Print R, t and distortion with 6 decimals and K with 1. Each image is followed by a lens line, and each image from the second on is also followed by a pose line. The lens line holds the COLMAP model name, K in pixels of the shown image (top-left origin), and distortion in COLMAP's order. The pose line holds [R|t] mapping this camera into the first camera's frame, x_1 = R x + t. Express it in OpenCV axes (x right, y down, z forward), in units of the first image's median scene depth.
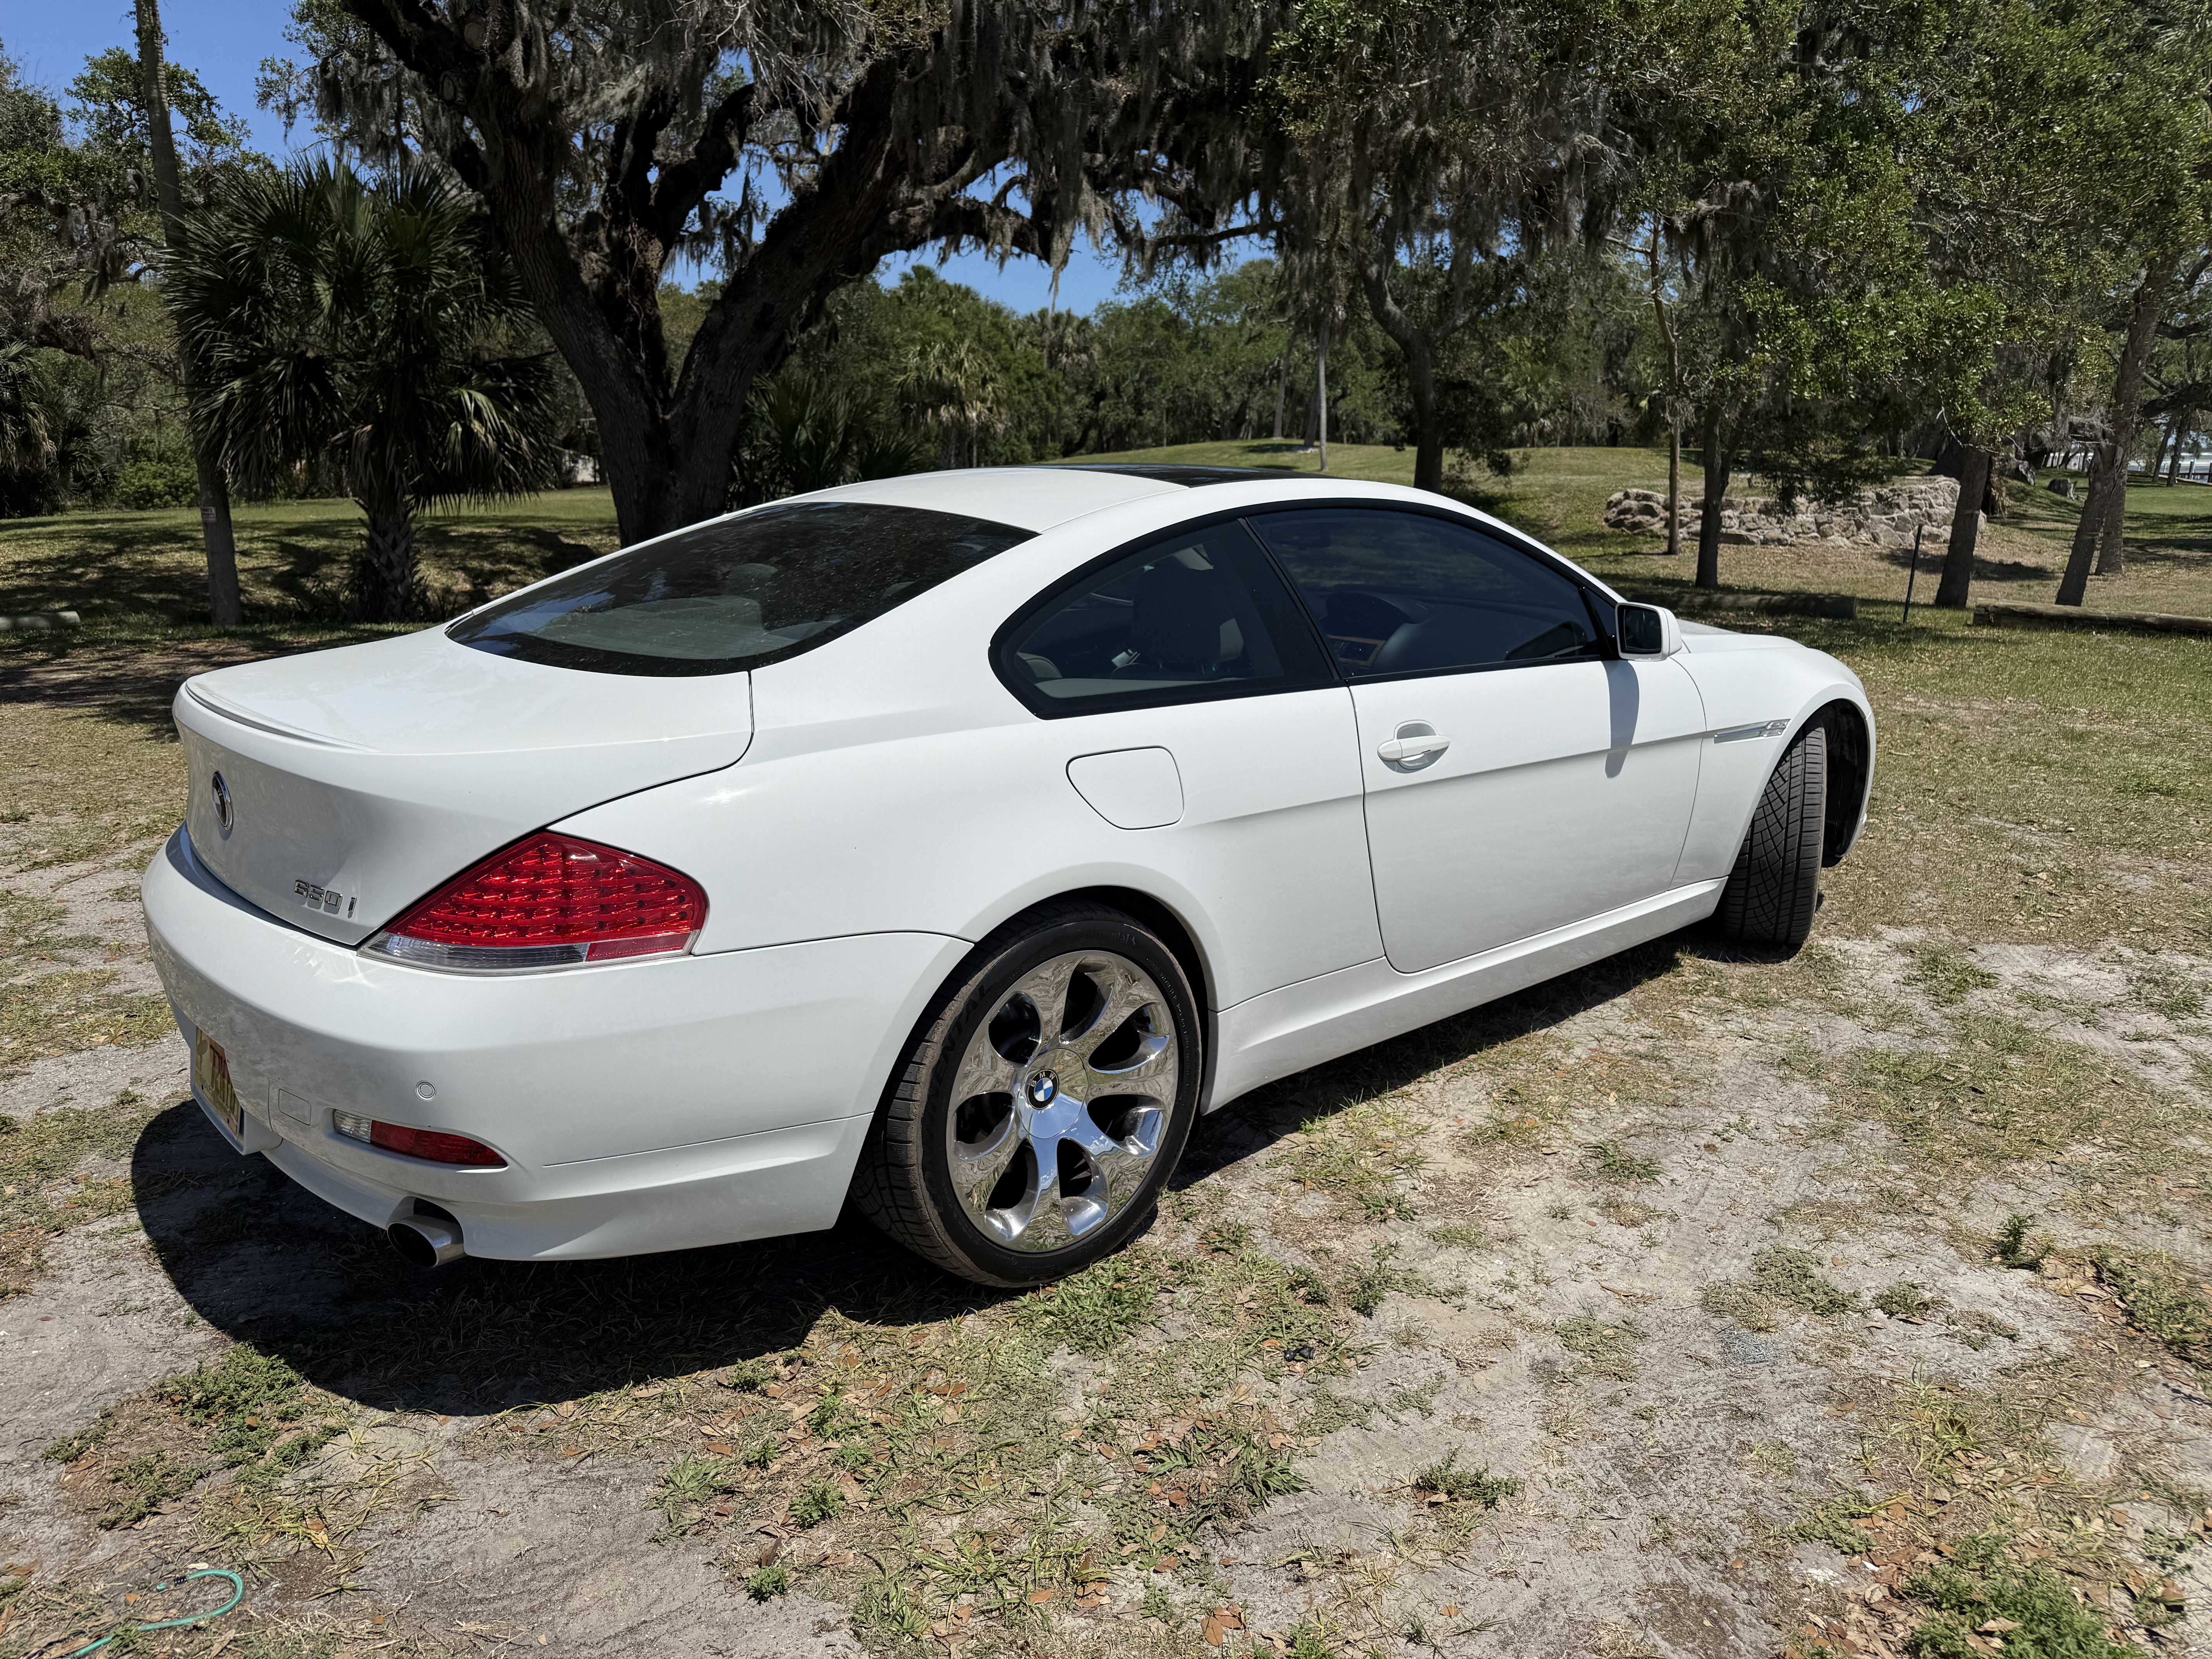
lens RADIAL K [[1538.4, 0, 1108.2], [0, 1538.4, 871.2], [0, 0, 1]] dist [0.026020, -0.032678]
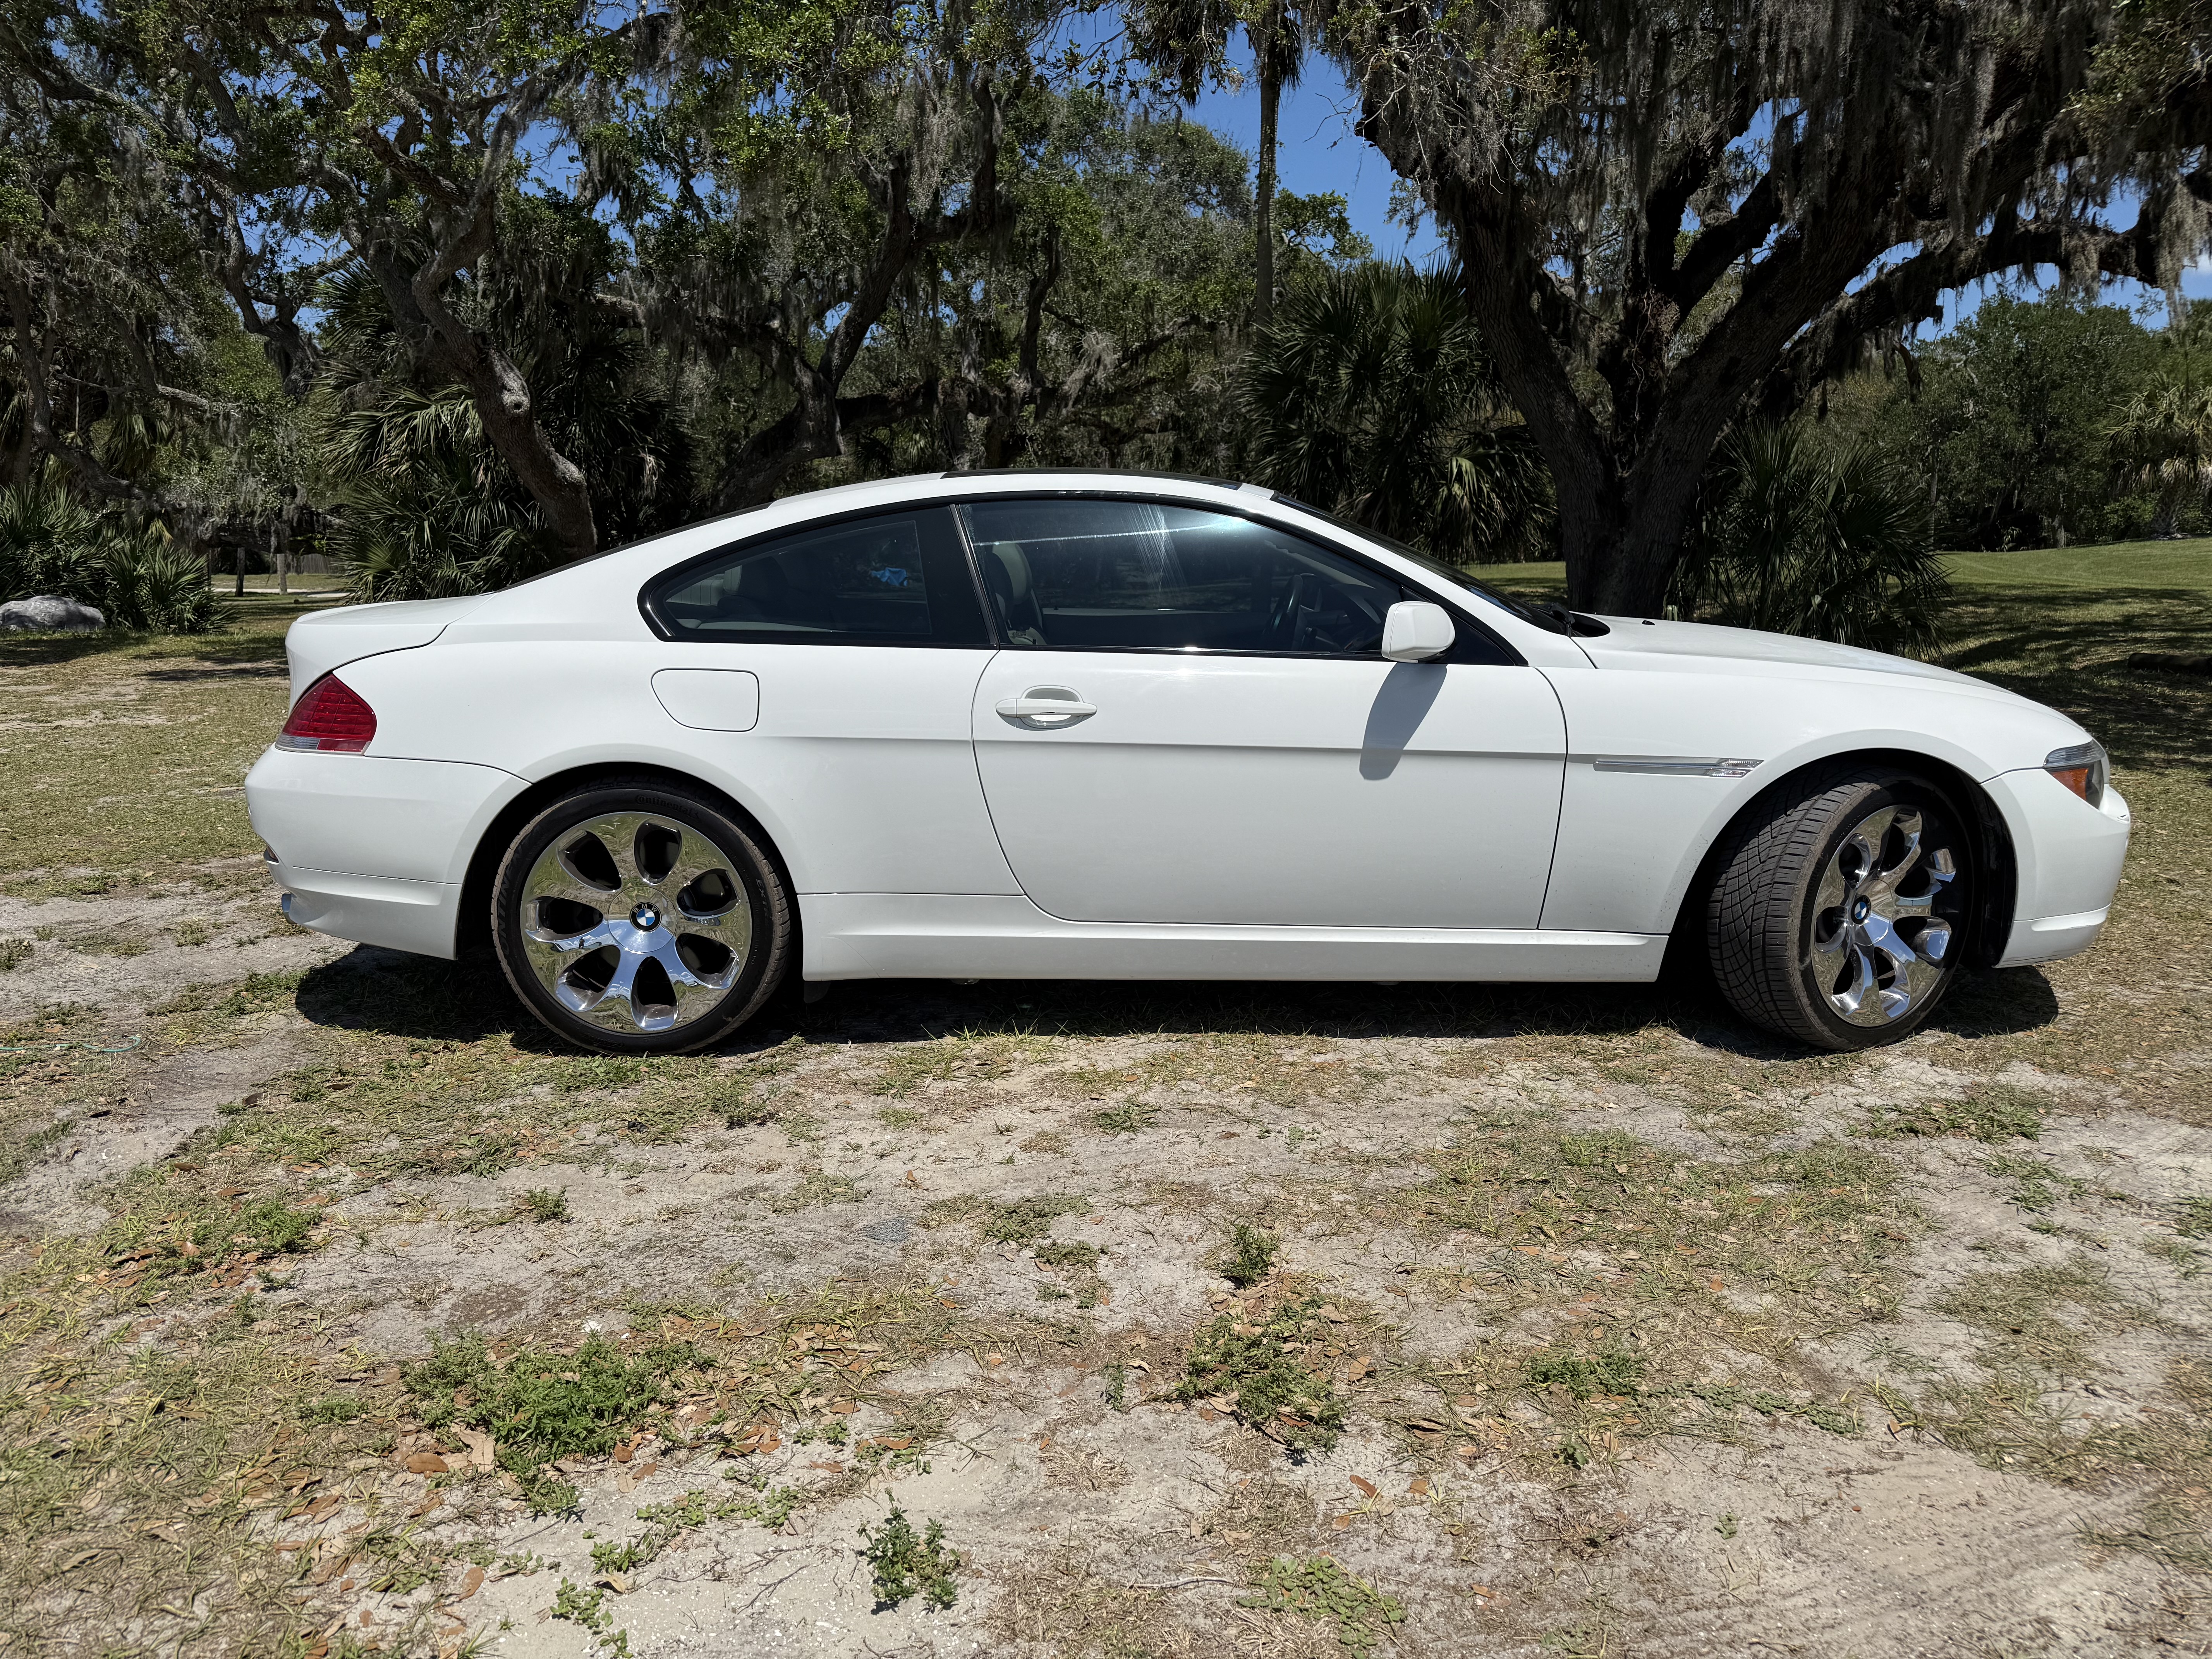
lens RADIAL K [[1577.4, 0, 1110.5], [0, 1577.4, 819.8], [0, 0, 1]] dist [0.020198, -0.023496]
pose [[0.748289, 0.119863, -0.652454, 0.125092], [-0.170833, 0.985187, -0.014936, 0.000971], [0.640999, 0.122637, 0.757681, 0.021958]]
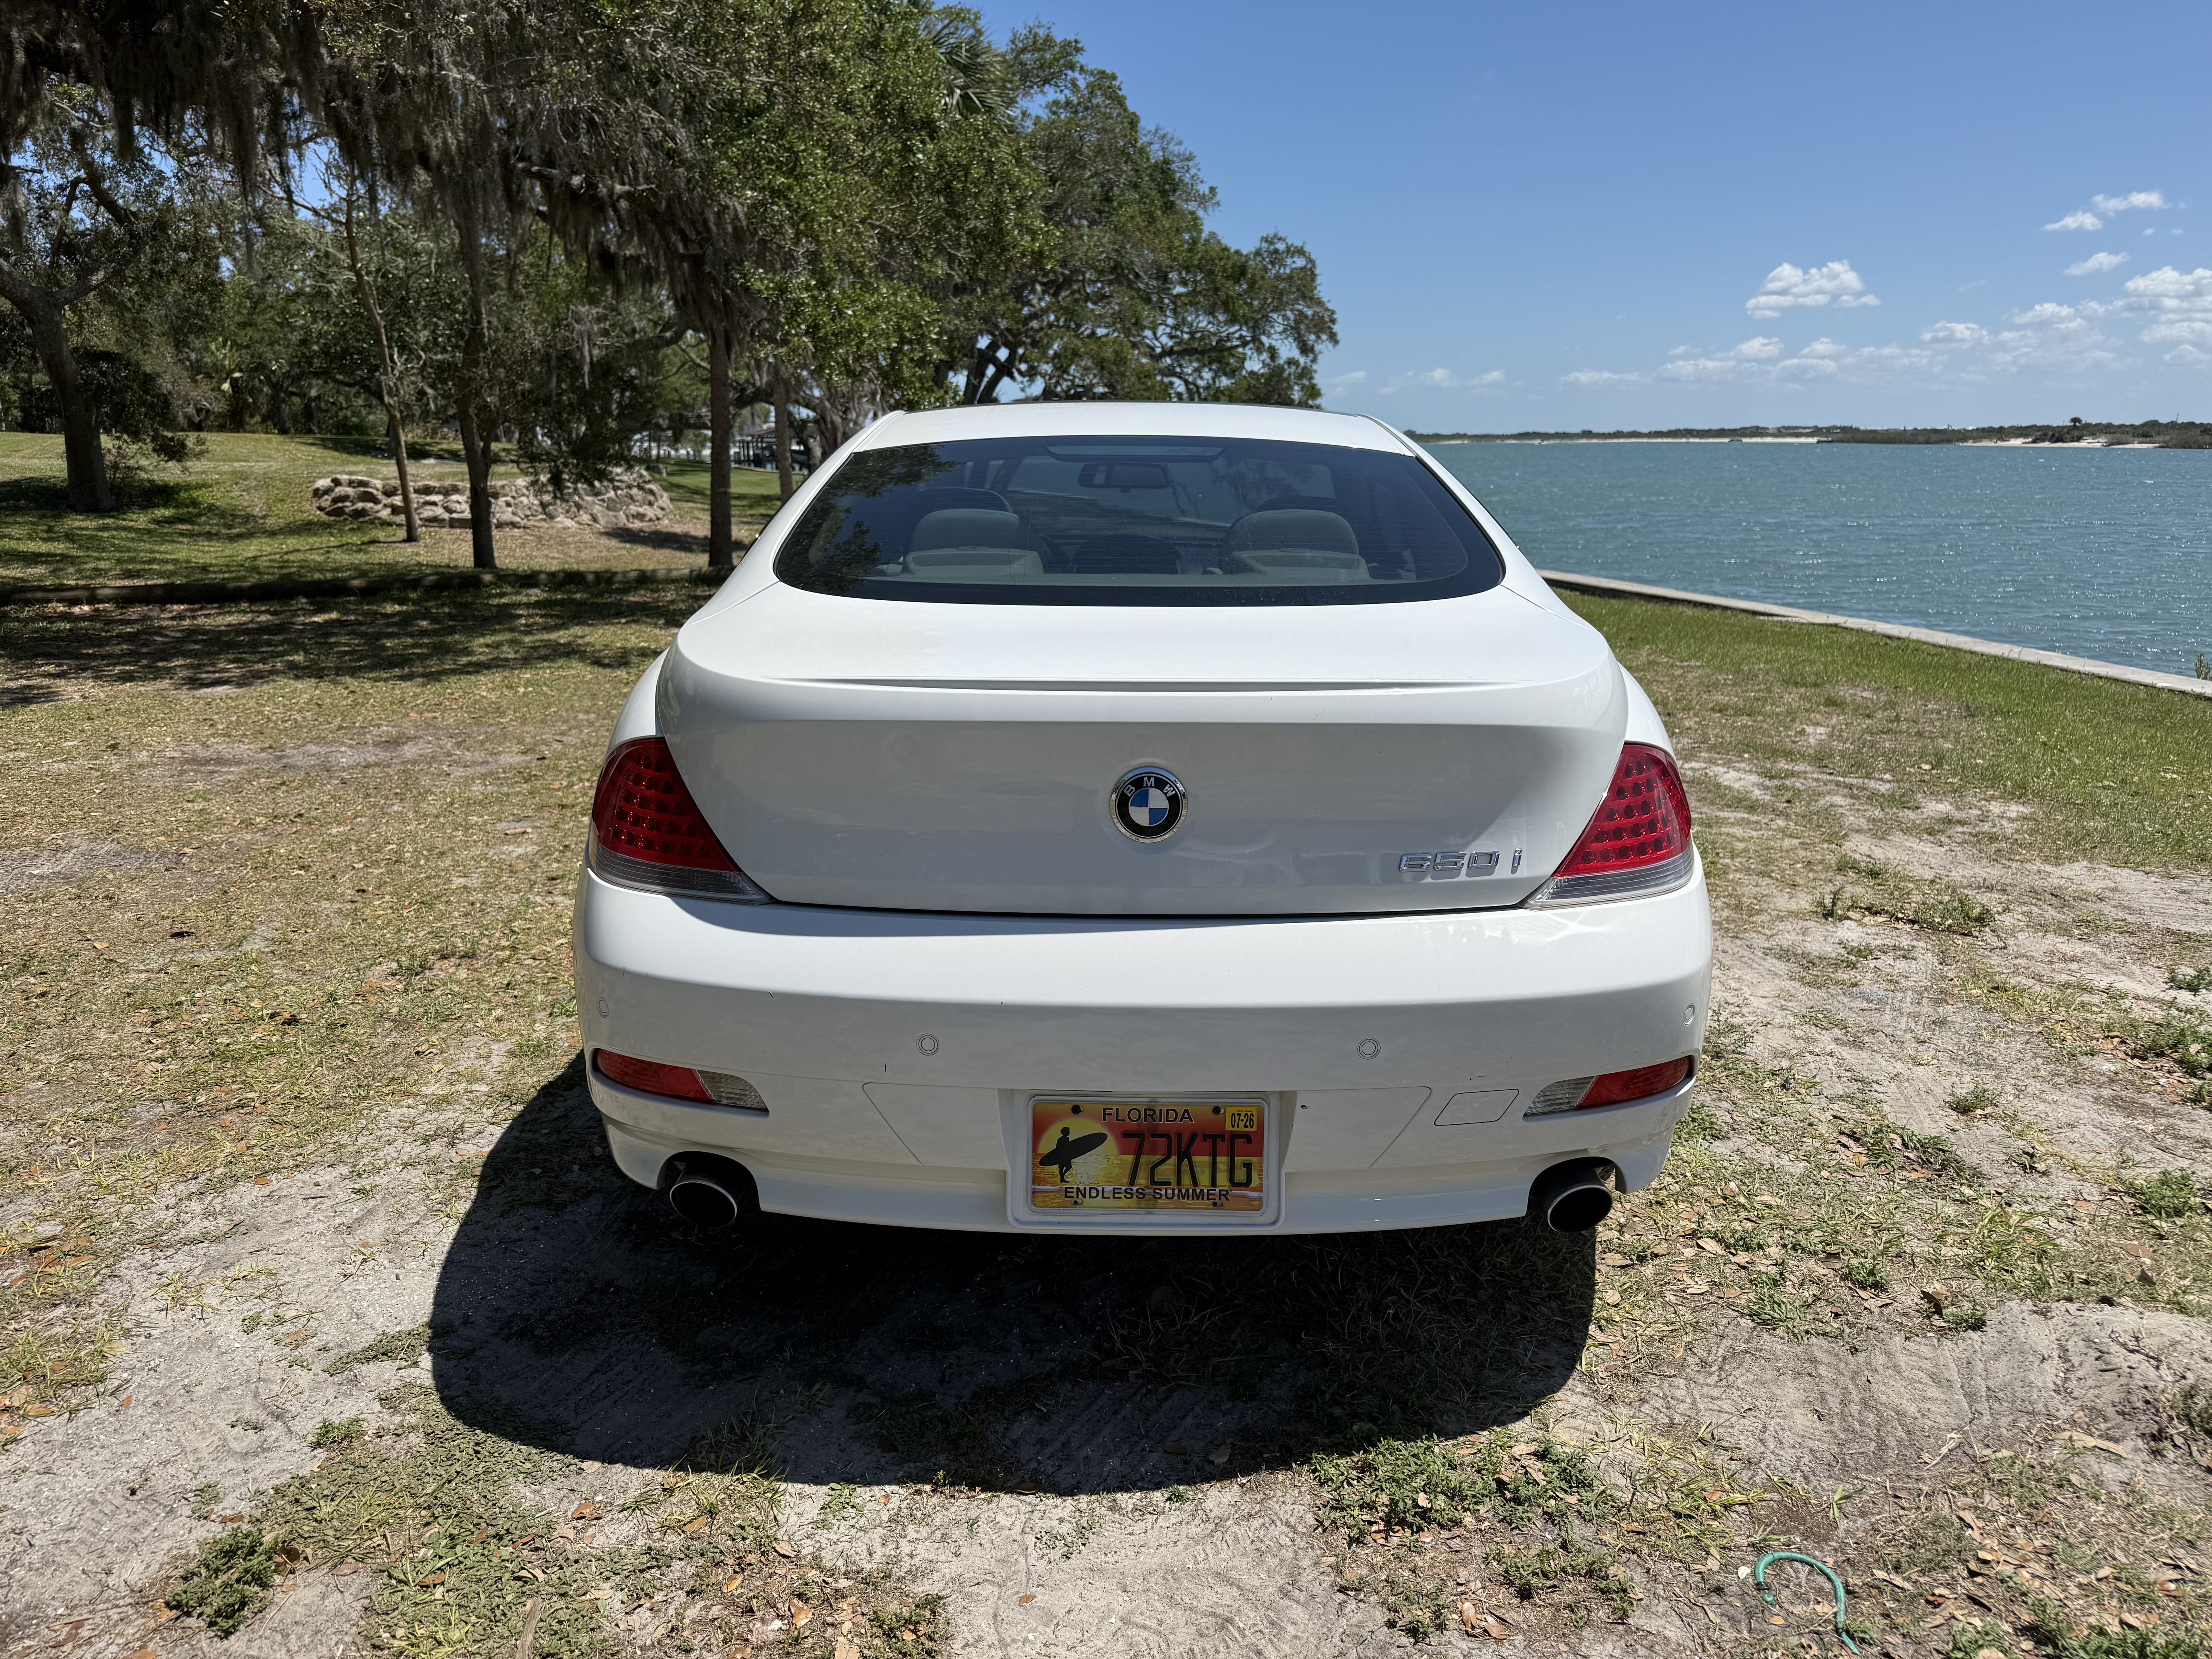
lens RADIAL K [[1577.4, 0, 1110.5], [0, 1577.4, 819.8], [0, 0, 1]] dist [0.020198, -0.023496]
pose [[0.664181, -0.175255, 0.726739, -0.130334], [0.196958, 0.978809, 0.056039, -0.009788], [-0.721160, 0.105917, 0.684624, 0.053026]]
